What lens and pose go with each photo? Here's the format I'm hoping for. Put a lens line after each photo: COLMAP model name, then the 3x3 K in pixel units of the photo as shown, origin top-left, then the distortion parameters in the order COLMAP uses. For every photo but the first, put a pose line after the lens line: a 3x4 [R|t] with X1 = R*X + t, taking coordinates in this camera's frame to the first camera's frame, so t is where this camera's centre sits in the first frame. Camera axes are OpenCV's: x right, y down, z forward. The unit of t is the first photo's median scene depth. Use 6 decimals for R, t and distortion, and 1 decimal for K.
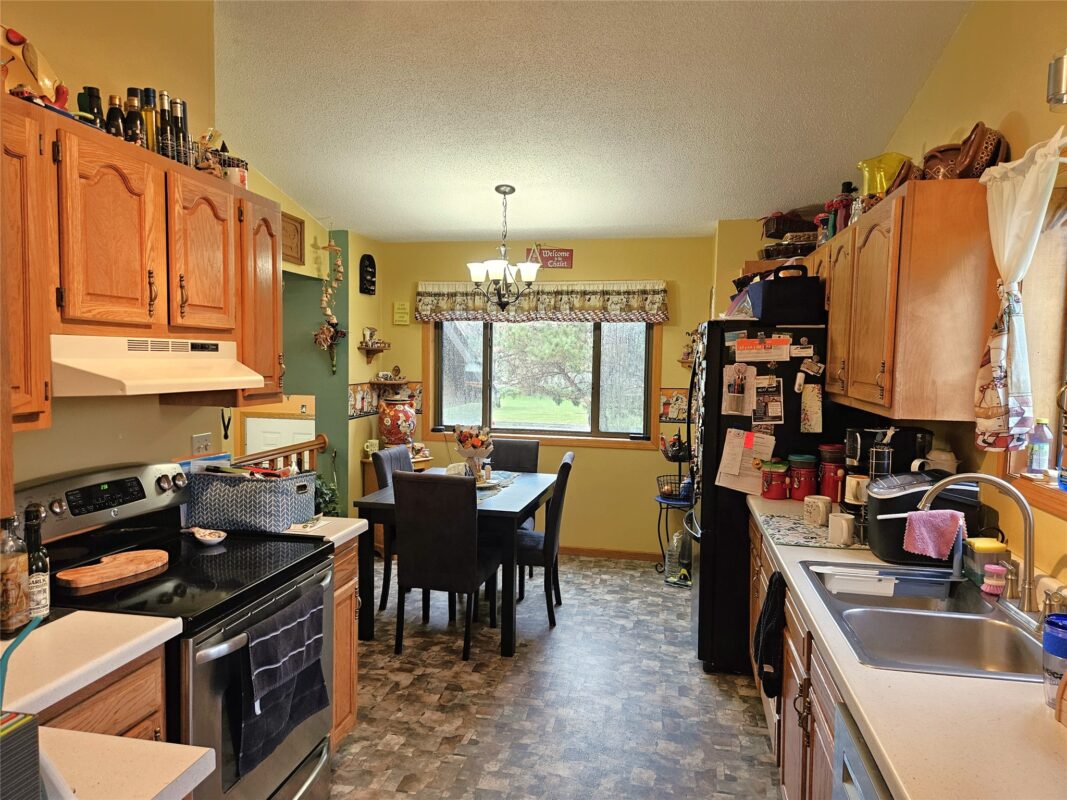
lens RADIAL K [[724.4, 0, 534.4], [0, 724.4, 402.6], [0, 0, 1]] dist [0.078474, -0.065599]
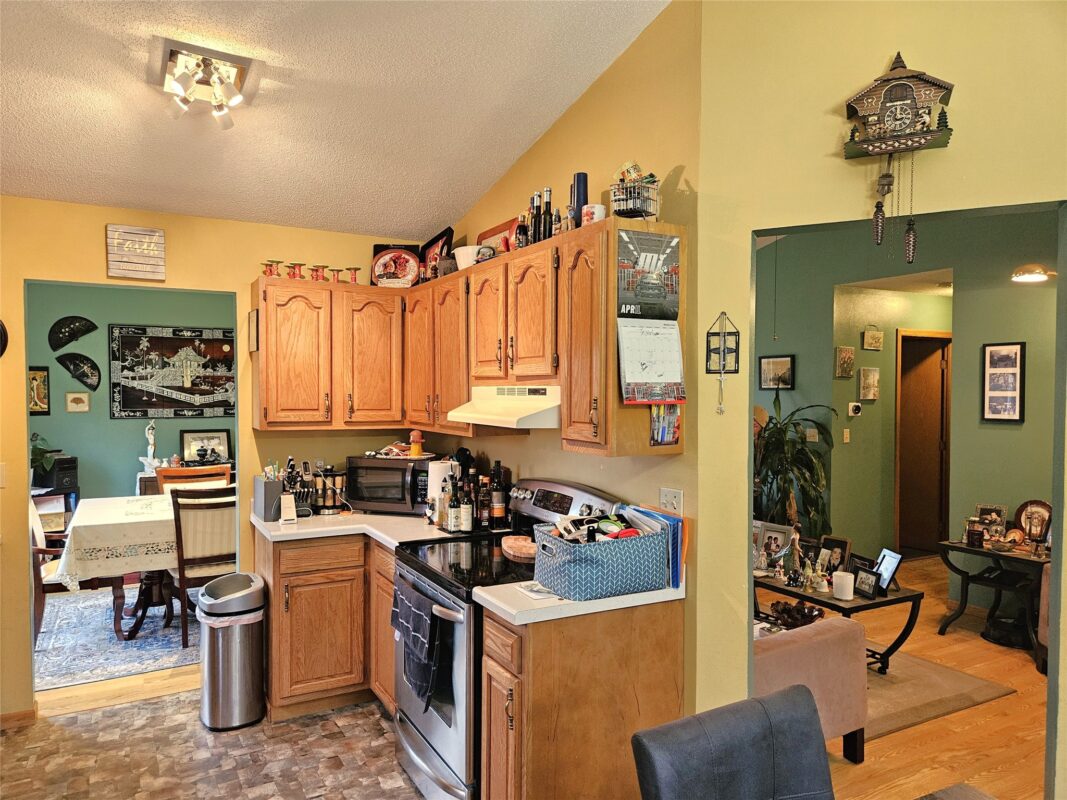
lens RADIAL K [[724.4, 0, 537.1], [0, 724.4, 417.1], [0, 0, 1]] dist [0.078474, -0.065599]
pose [[-0.764536, 0.016211, -0.644377, 0.163645], [-0.048619, 0.995386, 0.082726, -0.066008], [0.642745, 0.094576, -0.760220, 0.953803]]
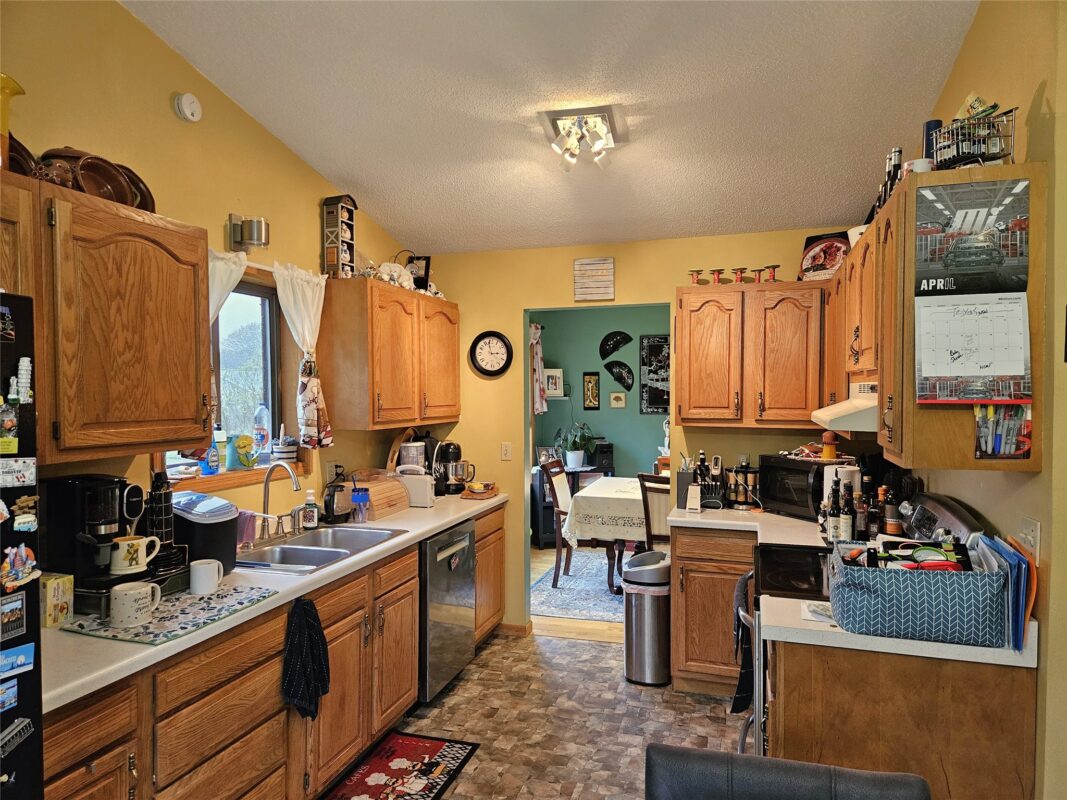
lens RADIAL K [[724.4, 0, 534.0], [0, 724.4, 417.7], [0, 0, 1]] dist [0.078474, -0.065599]
pose [[-0.994777, -0.007137, 0.101824, 0.057619], [0.003439, 0.994643, 0.103313, -0.069029], [-0.102016, 0.103124, -0.989423, 0.999585]]
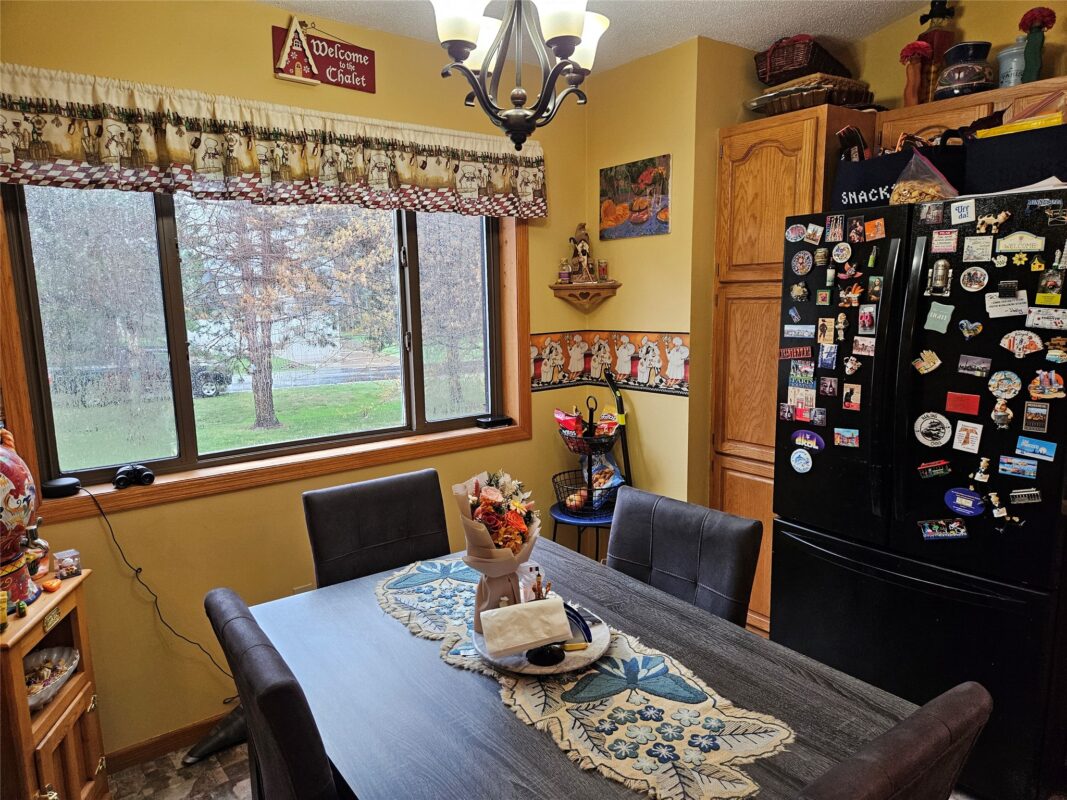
lens RADIAL K [[724.4, 0, 529.8], [0, 724.4, 403.7], [0, 0, 1]] dist [0.078474, -0.065599]
pose [[0.640873, -0.146612, 0.753516, -0.277567], [0.071492, 0.988725, 0.131572, -0.041517], [-0.764310, -0.030450, 0.644129, 0.618799]]
